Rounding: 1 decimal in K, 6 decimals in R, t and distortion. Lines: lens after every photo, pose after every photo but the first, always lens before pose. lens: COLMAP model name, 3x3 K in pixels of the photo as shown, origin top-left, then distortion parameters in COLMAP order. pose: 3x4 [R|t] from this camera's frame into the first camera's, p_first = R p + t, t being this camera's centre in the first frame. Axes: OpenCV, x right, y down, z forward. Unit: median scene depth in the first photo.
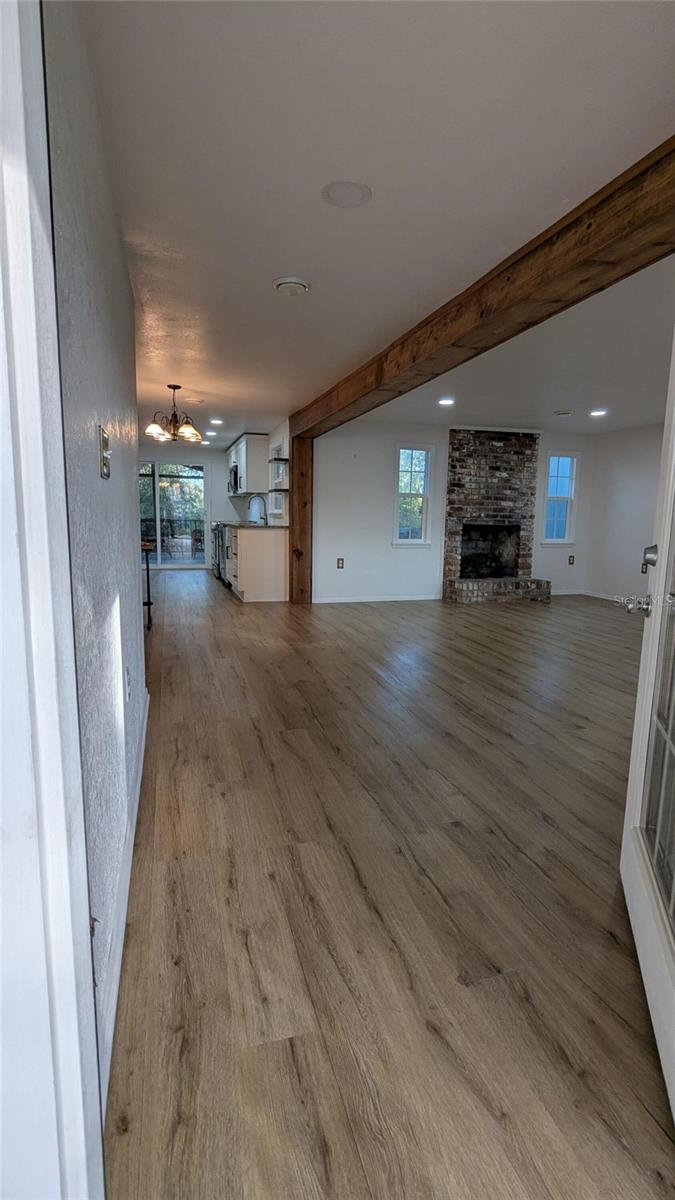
lens RADIAL K [[576.7, 0, 333.8], [0, 576.7, 601.9], [0, 0, 1]] dist [0.005358, 0.001663]
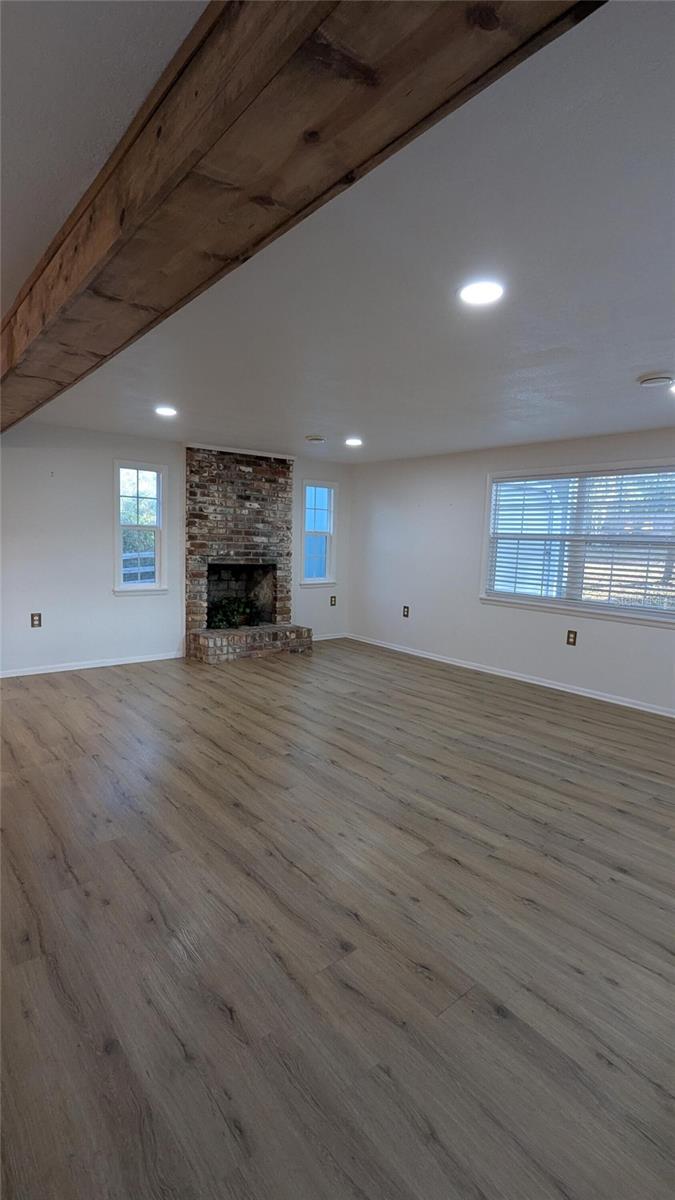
lens RADIAL K [[576.7, 0, 340.8], [0, 576.7, 597.7], [0, 0, 1]] dist [0.005358, 0.001663]
pose [[0.922220, -0.026105, 0.385783, 0.081762], [0.038898, 0.998920, -0.025392, -0.059359], [-0.384704, 0.038424, 0.922240, 0.178918]]
